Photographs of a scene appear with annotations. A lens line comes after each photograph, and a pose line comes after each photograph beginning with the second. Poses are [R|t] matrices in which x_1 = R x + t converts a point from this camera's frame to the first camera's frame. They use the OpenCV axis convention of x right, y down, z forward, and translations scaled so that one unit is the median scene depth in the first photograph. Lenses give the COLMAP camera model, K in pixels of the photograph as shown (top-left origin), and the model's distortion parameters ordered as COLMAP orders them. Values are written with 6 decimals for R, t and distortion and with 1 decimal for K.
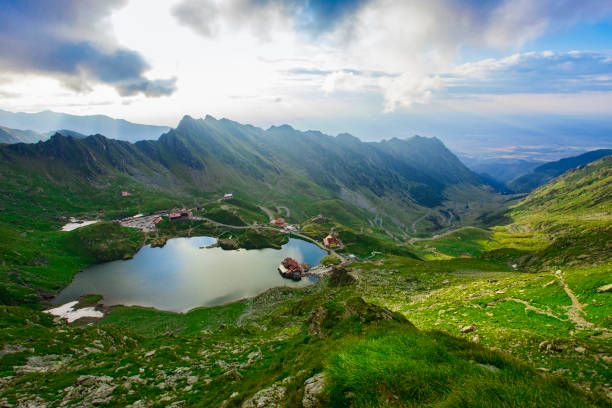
lens RADIAL K [[316.7, 0, 306.0], [0, 316.7, 204.0], [0, 0, 1]] dist [-0.072200, 0.036827]
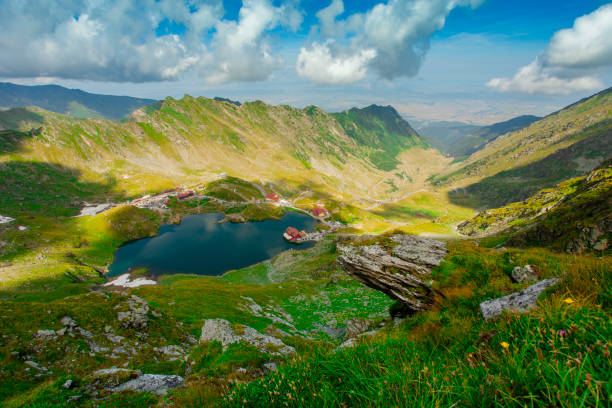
lens RADIAL K [[299.0, 0, 306.0], [0, 299.0, 204.0], [0, 0, 1]] dist [-0.076607, 0.036448]
pose [[0.991490, -0.051621, 0.119510, -0.097282], [0.036167, 0.991109, 0.128041, -0.056023], [-0.125057, -0.122629, 0.984542, -0.138376]]
